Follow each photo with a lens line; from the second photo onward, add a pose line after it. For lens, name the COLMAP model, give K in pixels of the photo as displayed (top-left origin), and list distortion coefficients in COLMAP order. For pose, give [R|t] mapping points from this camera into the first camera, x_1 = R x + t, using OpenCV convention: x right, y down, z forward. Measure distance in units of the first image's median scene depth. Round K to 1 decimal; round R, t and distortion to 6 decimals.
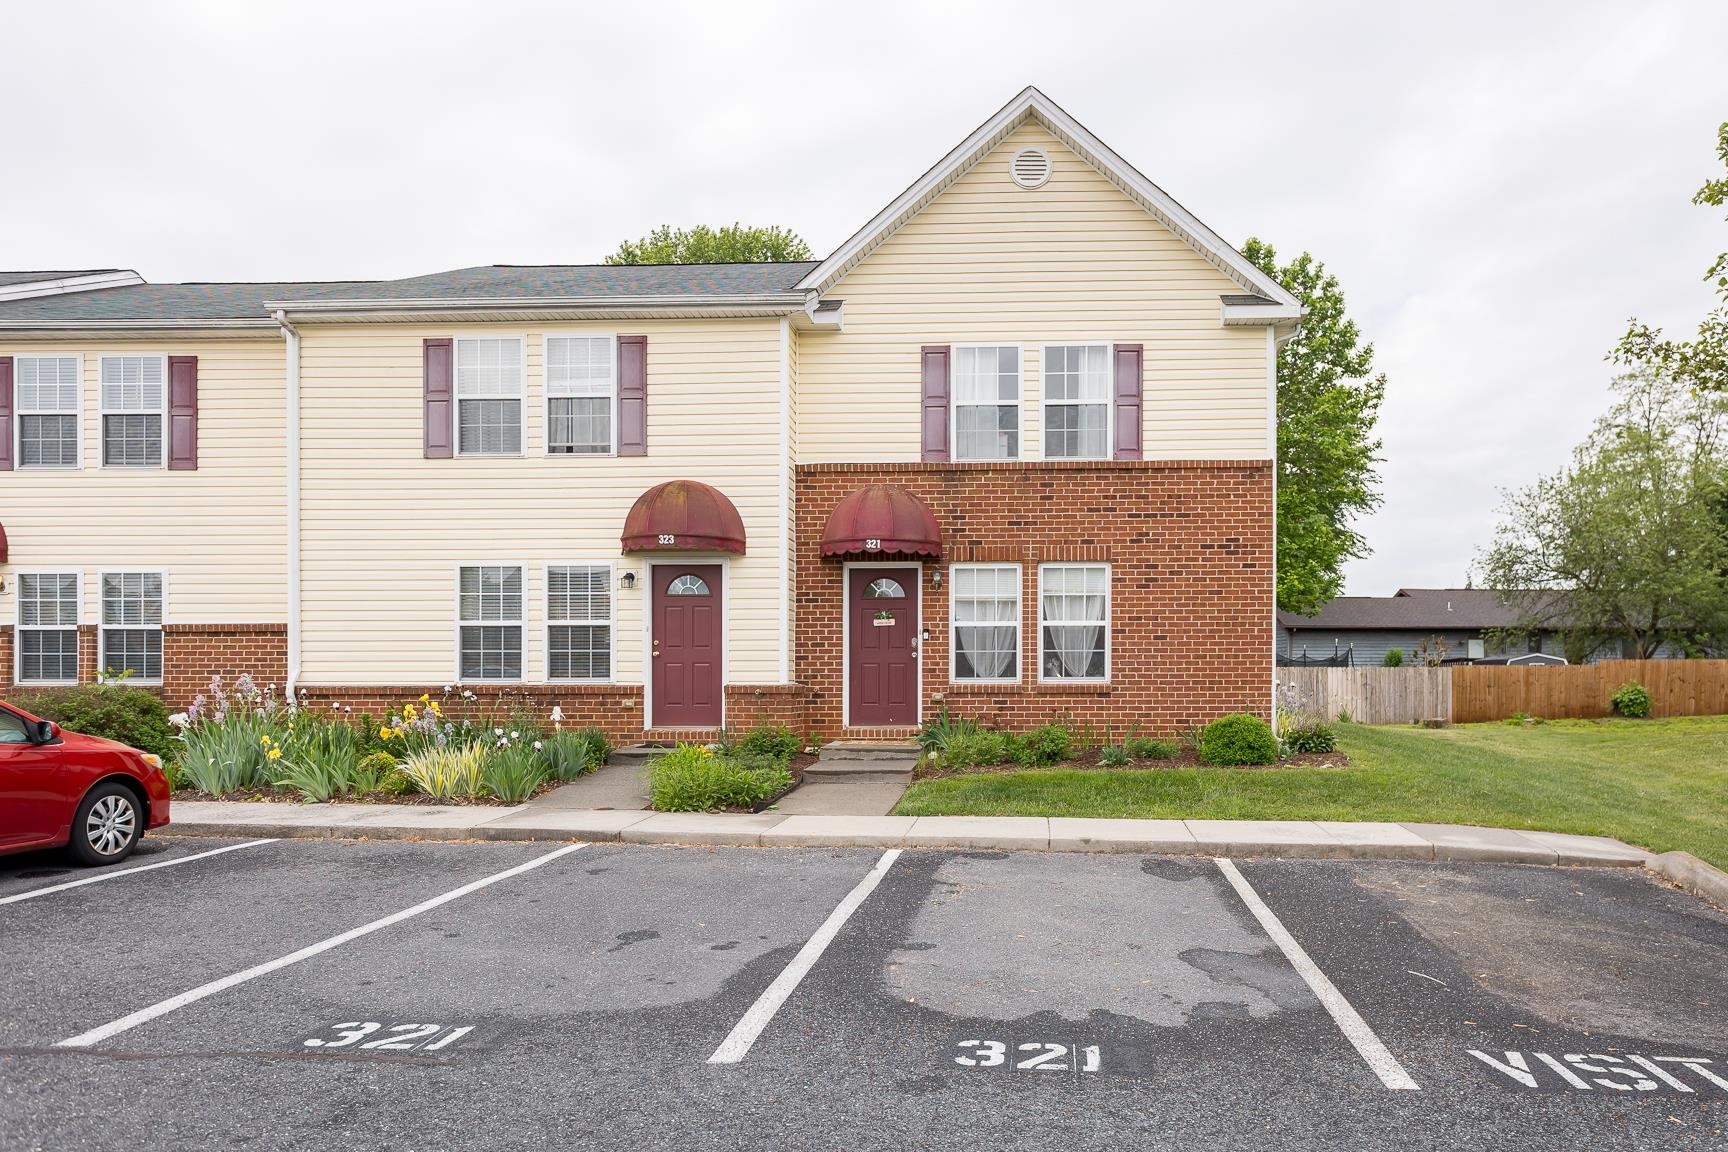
lens RADIAL K [[1205.9, 0, 1011.1], [0, 1205.9, 678.5], [0, 0, 1]] dist [-0.000919, 0.002274]
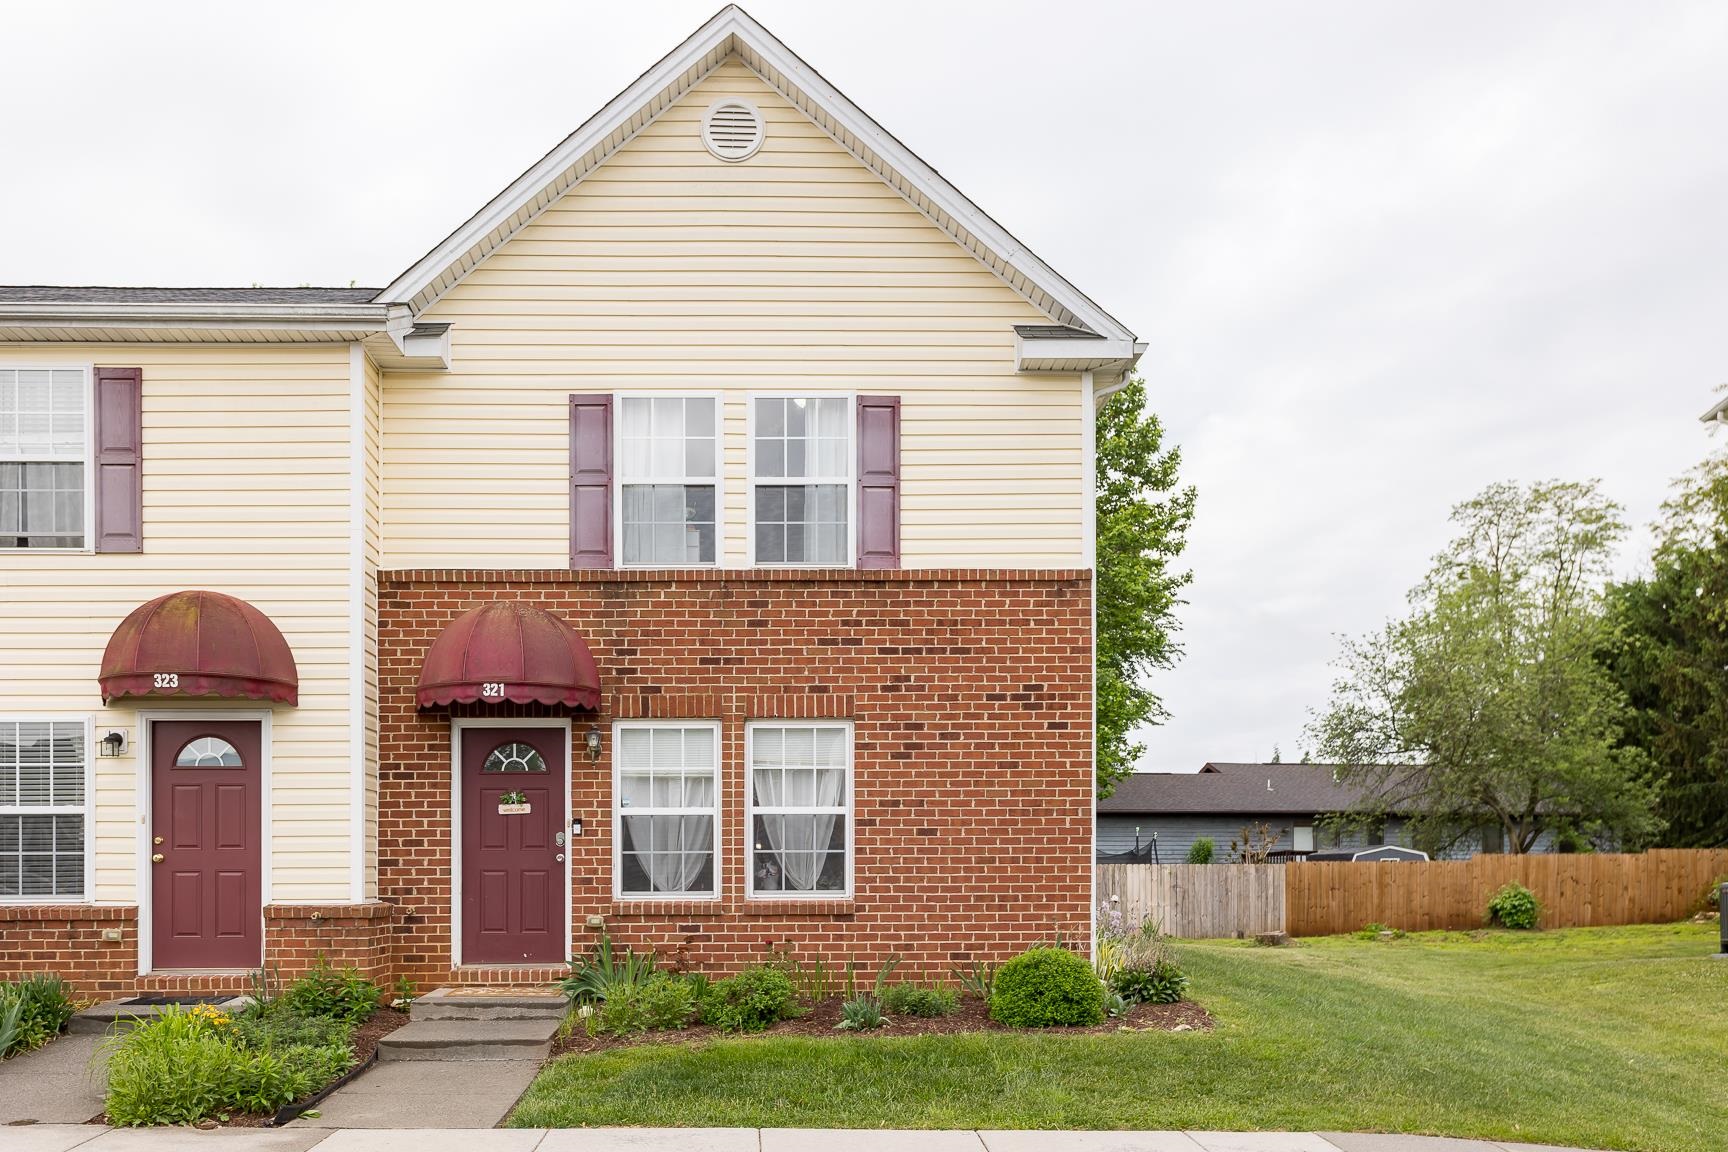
lens RADIAL K [[1459.0, 0, 808.7], [0, 1459.0, 871.3], [0, 0, 1]] dist [0.003690, 0.000158]
pose [[0.998137, -0.002349, 0.060970, 0.007918], [0.002365, 0.999997, -0.000182, -0.011903], [-0.060970, 0.000326, 0.998140, 0.189189]]
